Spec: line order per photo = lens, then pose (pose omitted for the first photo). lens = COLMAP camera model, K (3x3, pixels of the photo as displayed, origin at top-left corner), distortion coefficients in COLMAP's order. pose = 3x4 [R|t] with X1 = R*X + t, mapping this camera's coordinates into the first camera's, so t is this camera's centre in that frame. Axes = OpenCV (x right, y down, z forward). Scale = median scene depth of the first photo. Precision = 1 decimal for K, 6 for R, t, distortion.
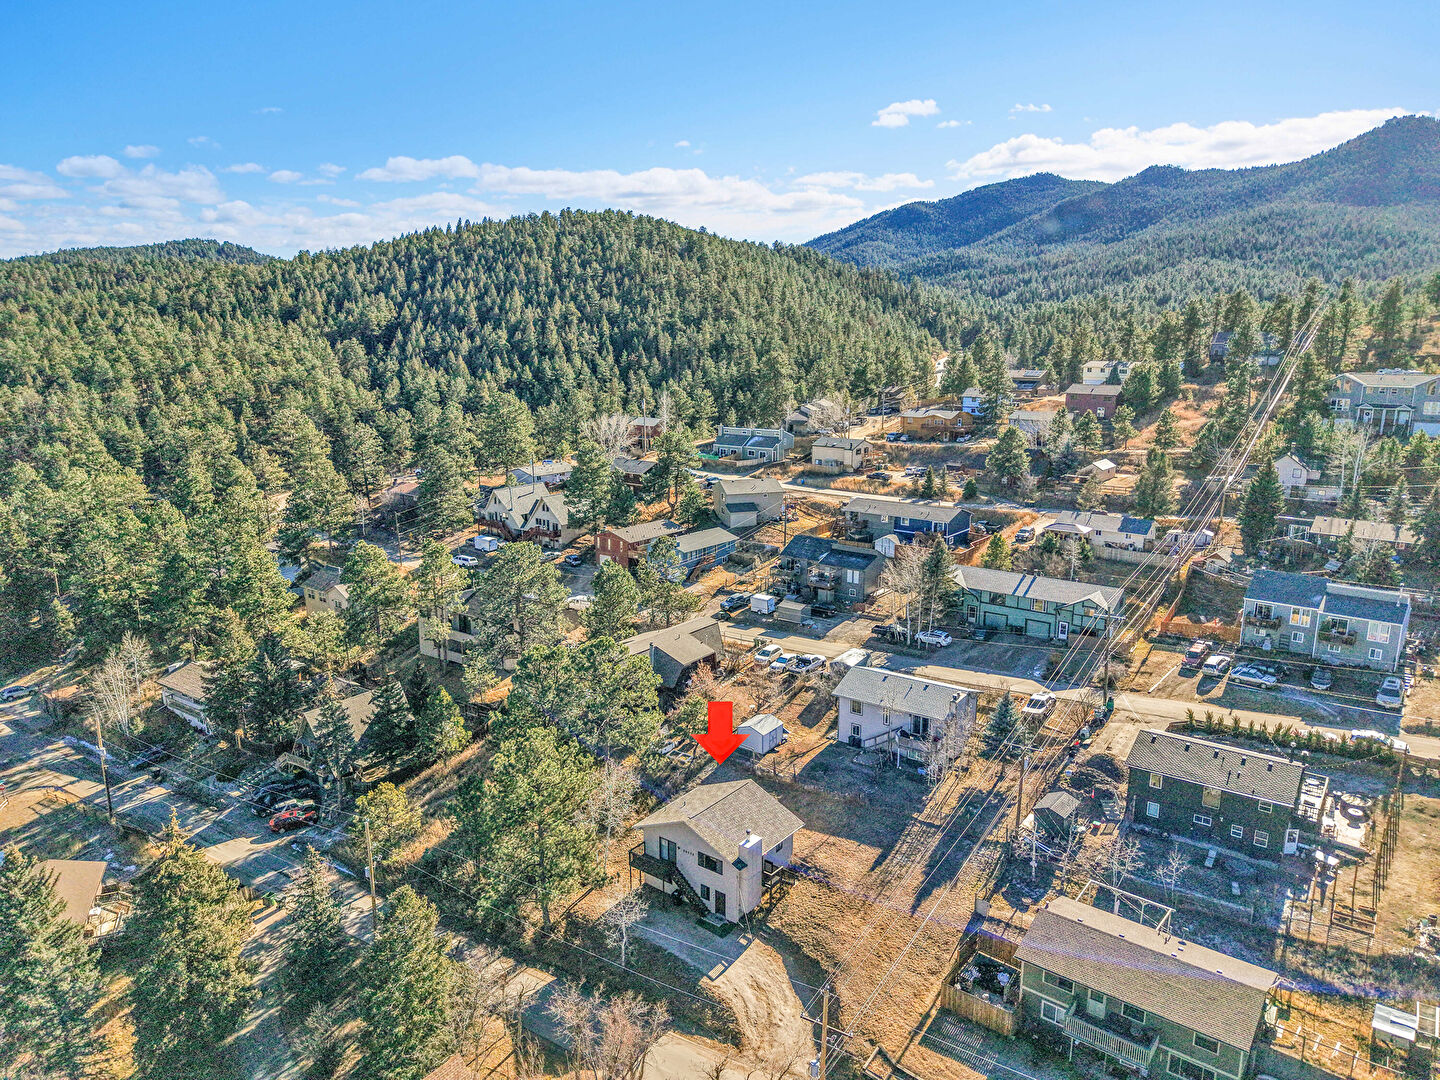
lens RADIAL K [[978.6, 0, 723.5], [0, 978.6, 544.5], [0, 0, 1]] dist [0.028148, -0.022438]
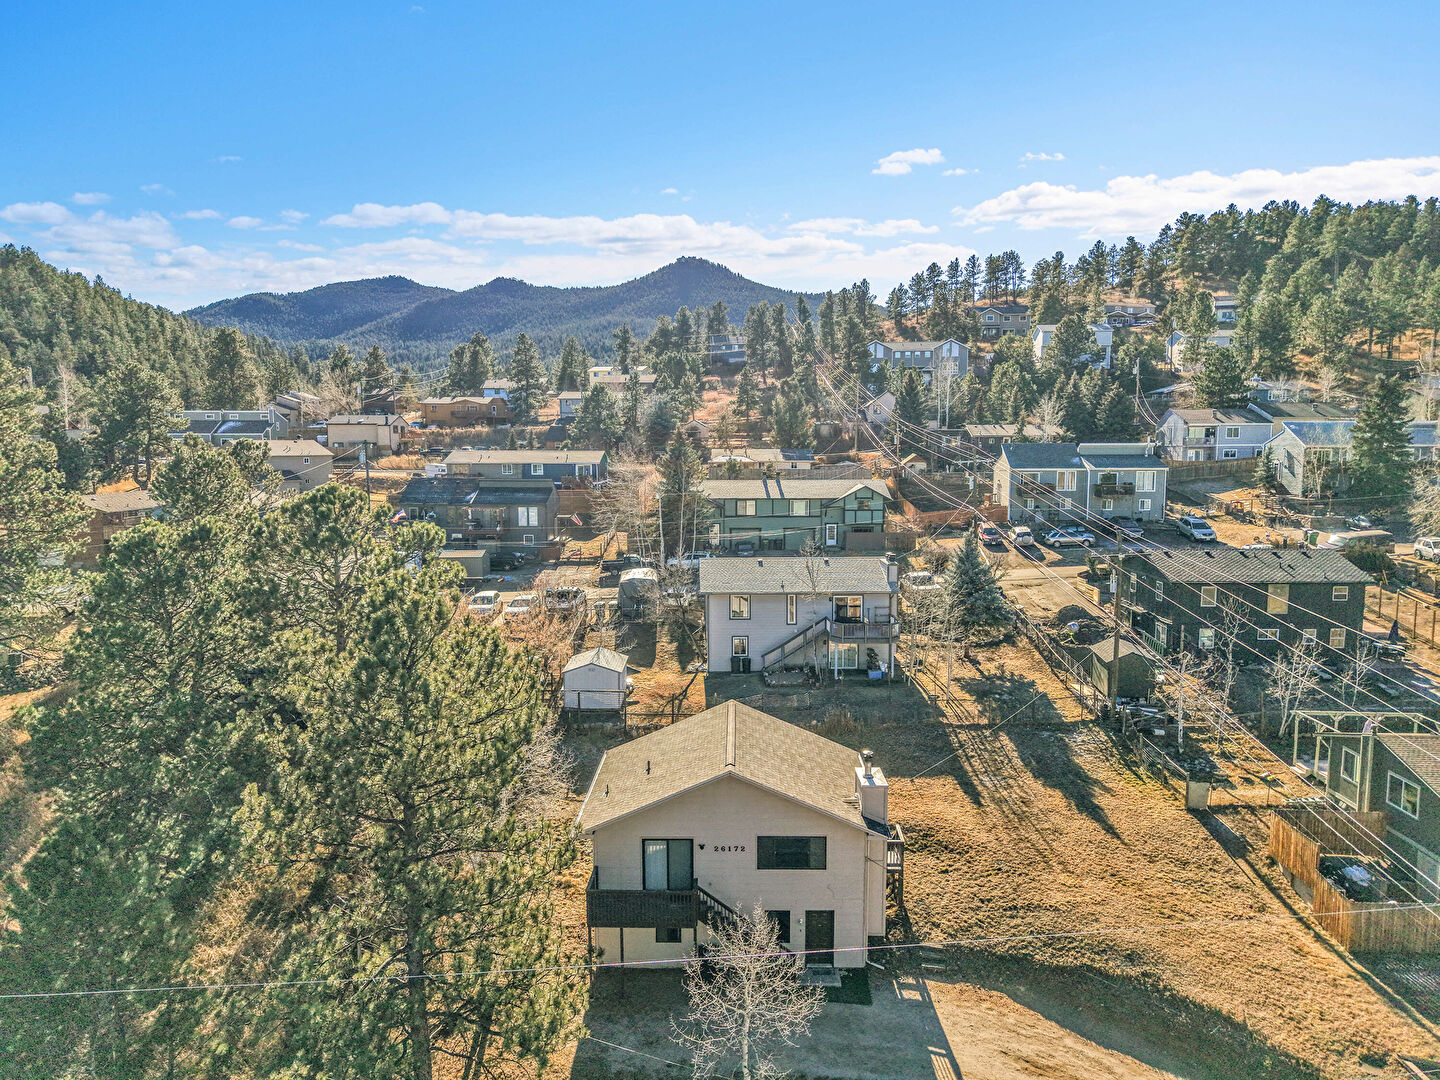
lens RADIAL K [[963.4, 0, 725.9], [0, 963.4, 544.7], [0, 0, 1]] dist [0.022940, -0.026781]
pose [[0.803383, -0.064543, 0.591954, -0.174968], [0.128024, 0.989582, -0.065853, 0.126335], [-0.581537, 0.128690, 0.803277, 0.387061]]
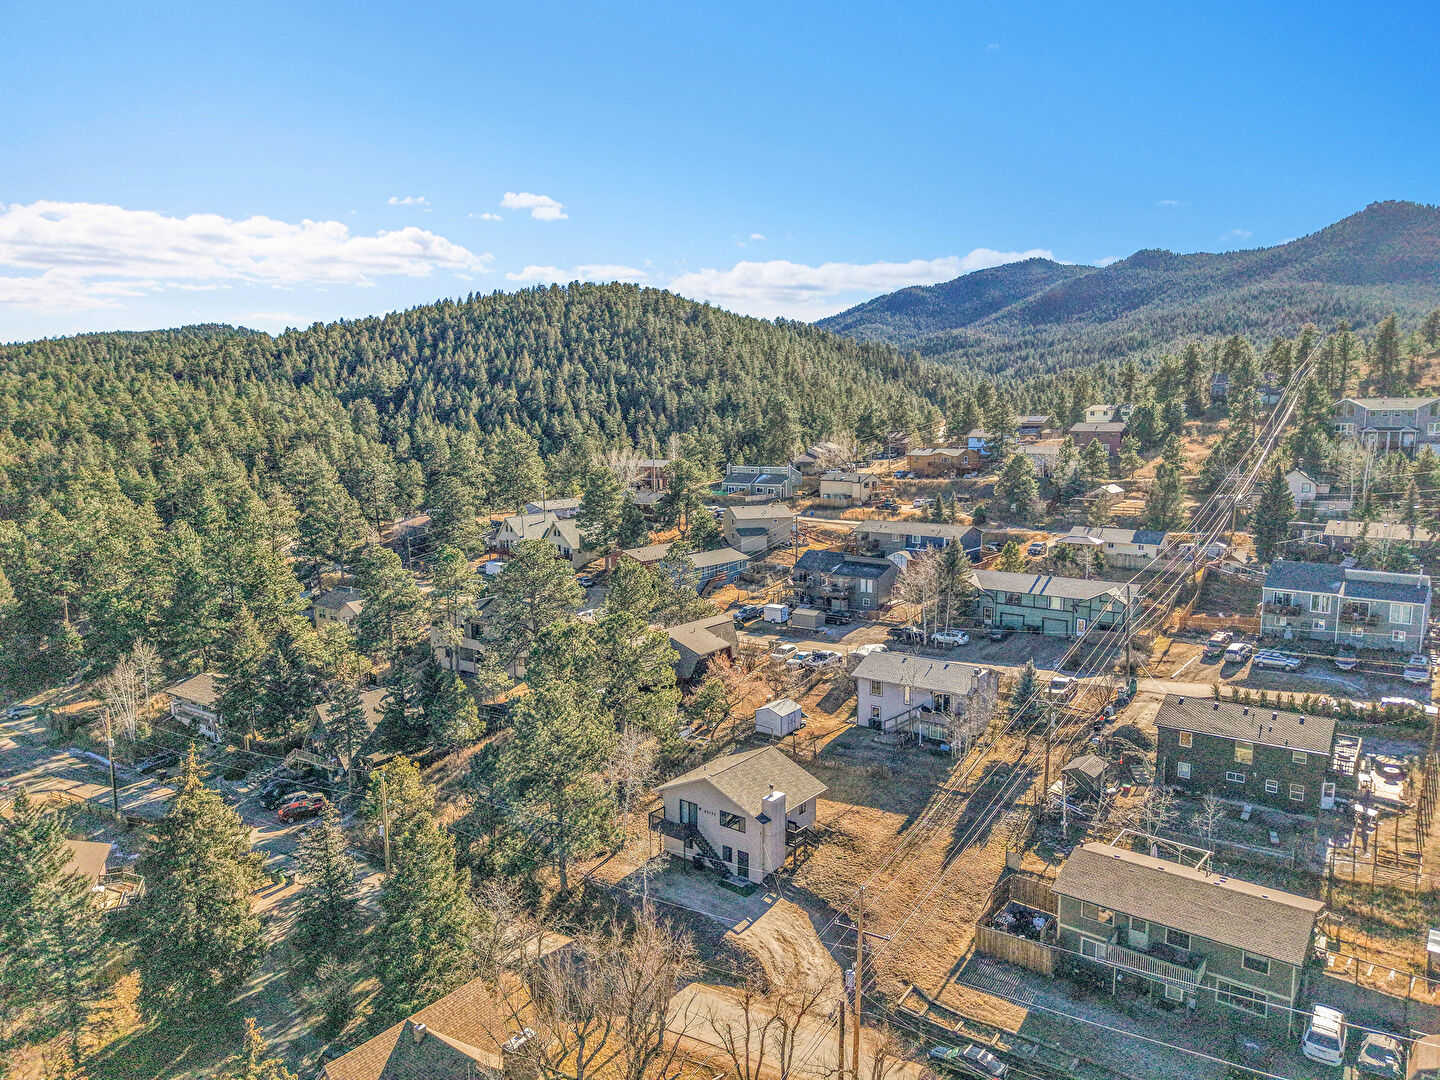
lens RADIAL K [[978.6, 0, 723.5], [0, 978.6, 544.5], [0, 0, 1]] dist [0.028148, -0.022438]
pose [[0.999983, -0.005128, -0.002682, -0.011239], [0.004884, 0.996452, -0.084027, 0.079032], [0.003104, 0.084012, 0.996460, 0.002673]]
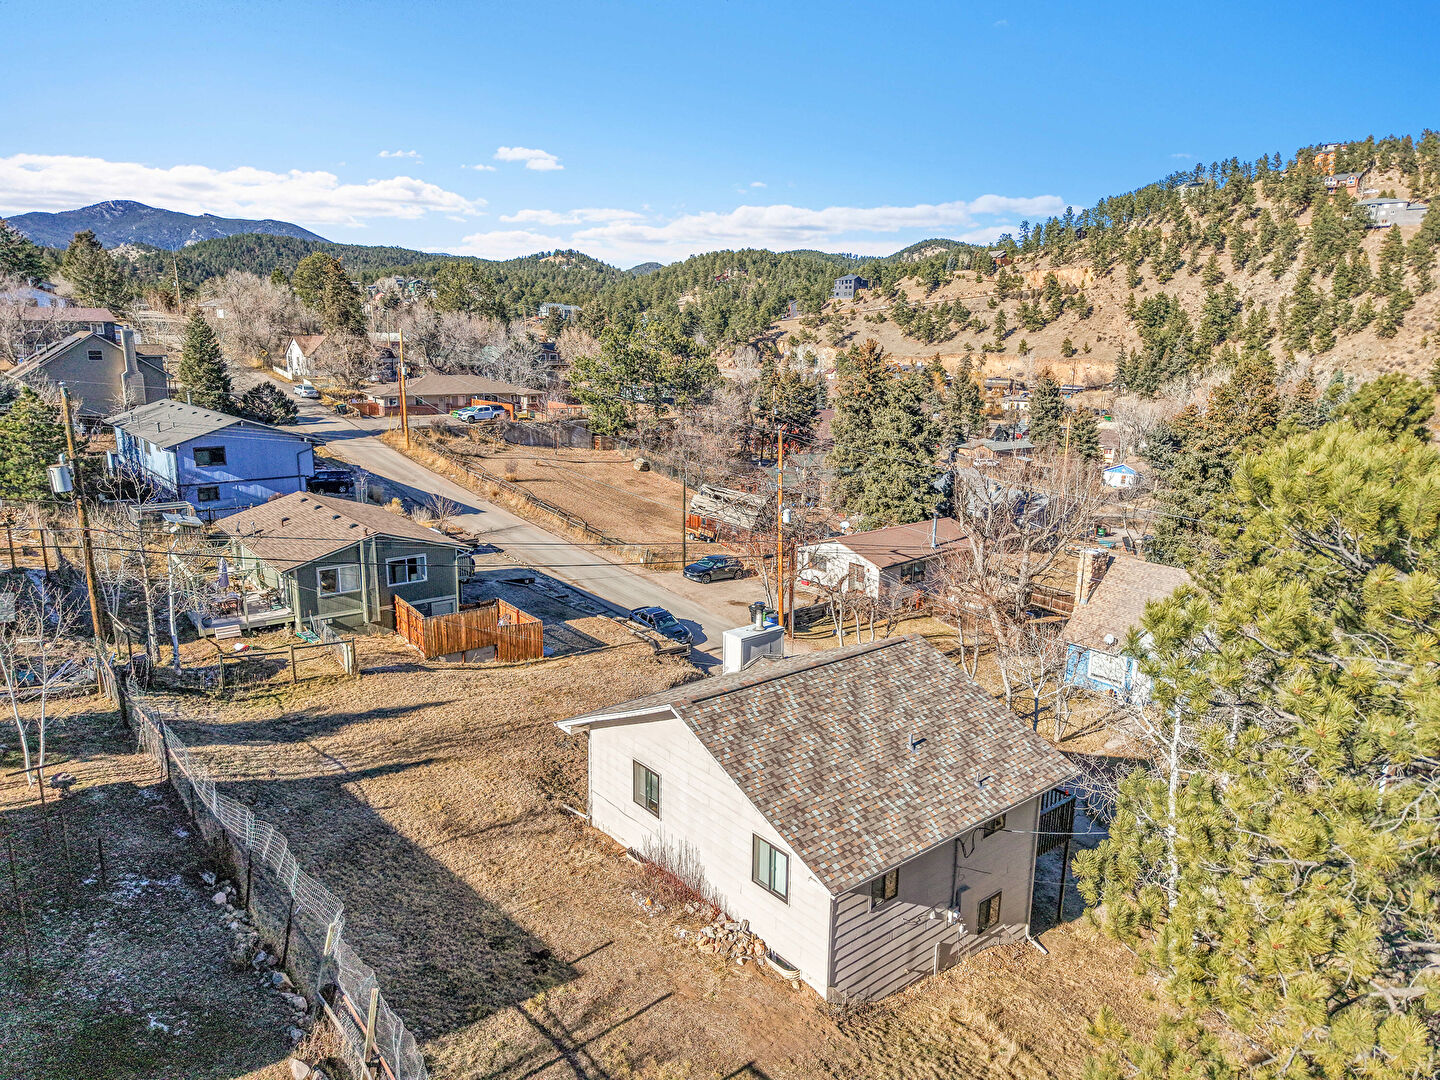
lens RADIAL K [[963.4, 0, 725.9], [0, 963.4, 544.7], [0, 0, 1]] dist [0.022940, -0.026781]
pose [[-0.972913, -0.059563, 0.223366, -0.030288], [0.038579, 0.910852, 0.410926, 0.058646], [-0.227930, 0.408412, -0.883882, 0.800153]]
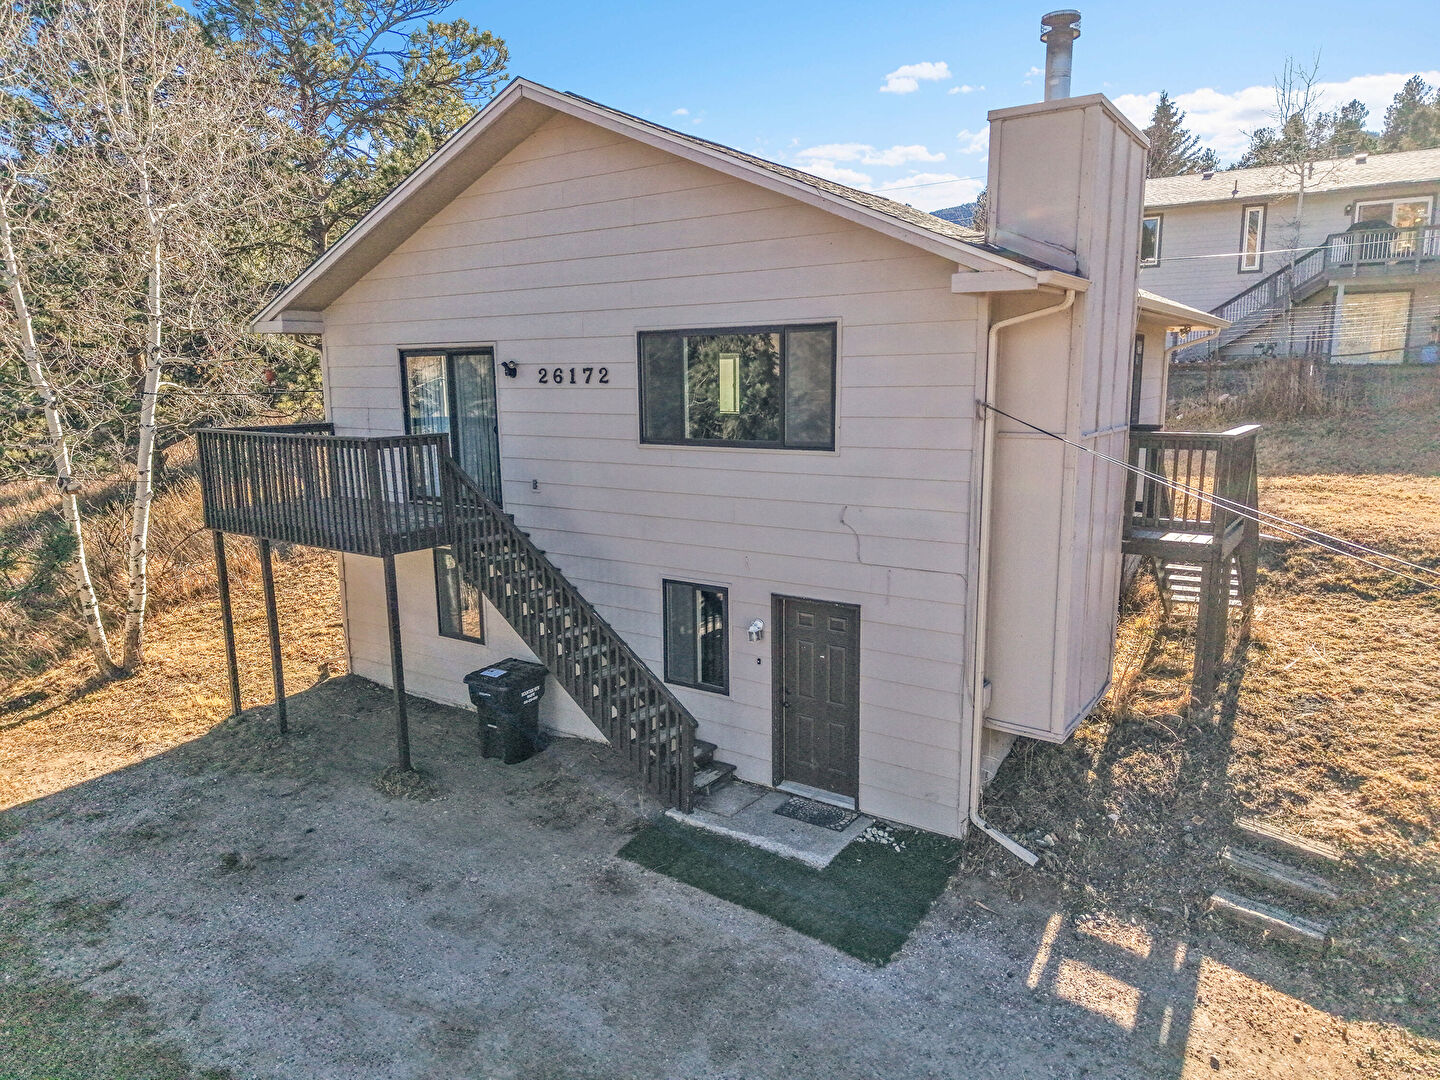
lens RADIAL K [[963.4, 0, 725.9], [0, 963.4, 544.7], [0, 0, 1]] dist [0.022940, -0.026781]
pose [[0.998581, -0.018973, 0.049766, -0.012758], [0.020836, 0.999091, -0.037181, 0.210582], [-0.049015, 0.038165, 0.998069, 0.525100]]
